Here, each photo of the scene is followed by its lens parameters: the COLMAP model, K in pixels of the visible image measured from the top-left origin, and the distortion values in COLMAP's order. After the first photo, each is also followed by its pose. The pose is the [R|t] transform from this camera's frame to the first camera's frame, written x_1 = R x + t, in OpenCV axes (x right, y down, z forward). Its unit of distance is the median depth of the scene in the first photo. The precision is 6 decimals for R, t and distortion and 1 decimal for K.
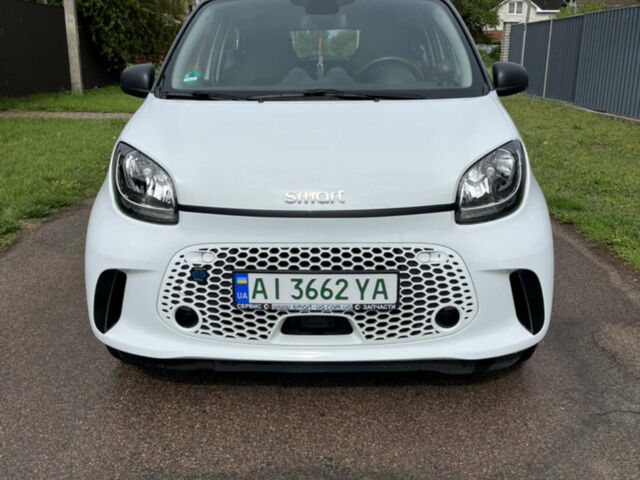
lens RADIAL K [[647.0, 0, 323.5], [0, 647.0, 243.2], [0, 0, 1]] dist [0.032804, 0.000000]
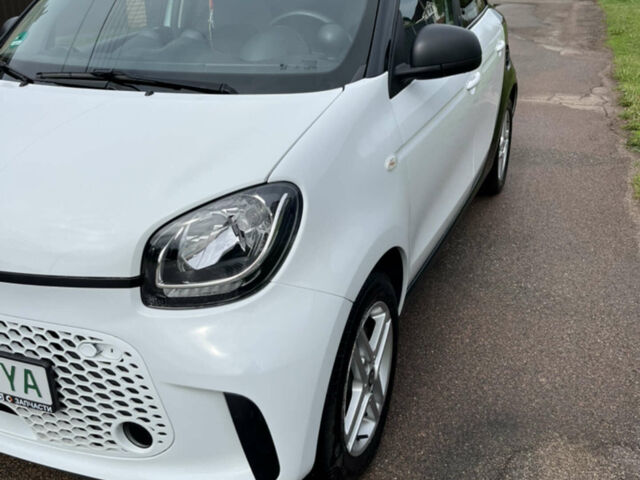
lens RADIAL K [[647.0, 0, 314.7], [0, 647.0, 222.6], [0, 0, 1]] dist [0.032804, 0.000000]
pose [[0.923746, 0.130042, -0.360254, 0.586471], [-0.089419, 0.987826, 0.127295, -0.211891], [0.372422, -0.085374, 0.924128, 0.456782]]
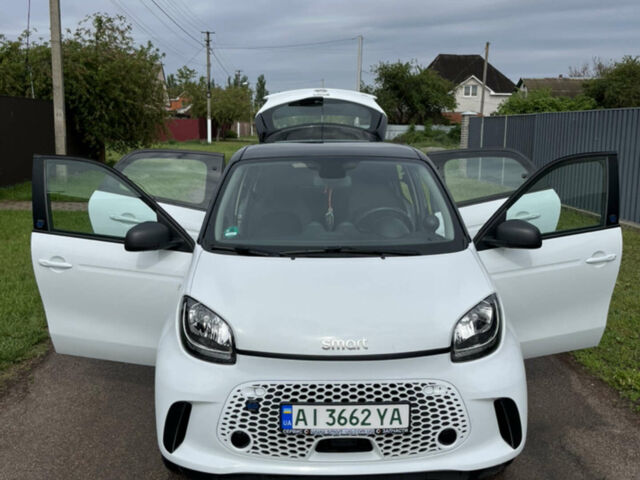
lens RADIAL K [[647.0, 0, 317.6], [0, 647.0, 233.0], [0, 0, 1]] dist [0.032804, 0.000000]
pose [[0.998911, -0.001740, 0.046628, -0.121820], [0.007305, 0.992814, -0.119445, -0.132511], [-0.046085, 0.119655, 0.991745, -0.299390]]
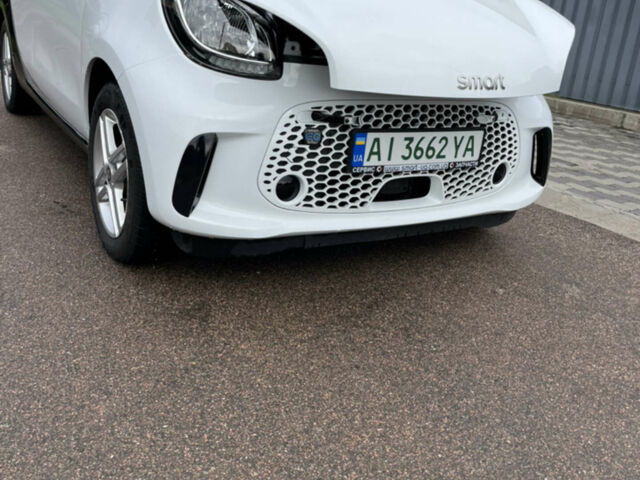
lens RADIAL K [[647.0, 0, 316.7], [0, 647.0, 243.5], [0, 0, 1]] dist [0.032804, 0.000000]
pose [[0.843174, -0.104704, 0.527348, -0.659822], [0.049957, 0.991868, 0.117057, 0.088417], [-0.535316, -0.072355, 0.841547, 0.236978]]
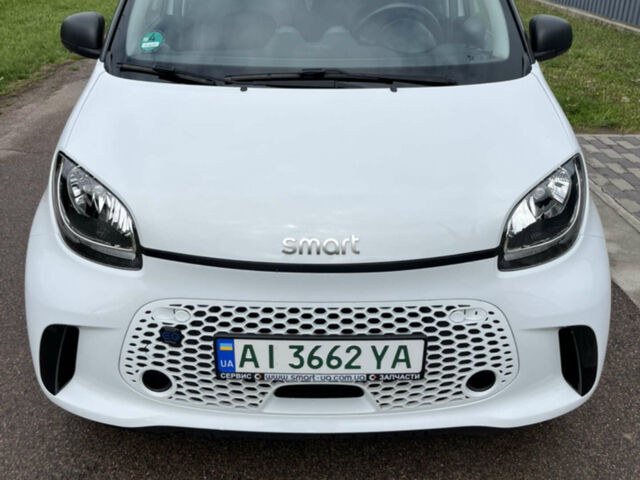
lens RADIAL K [[647.0, 0, 313.9], [0, 647.0, 242.3], [0, 0, 1]] dist [0.032804, 0.000000]
pose [[0.999513, -0.000020, 0.031217, -0.043054], [-0.005419, 0.984705, 0.174148, -0.197604], [-0.030743, -0.174232, 0.984225, 0.238342]]
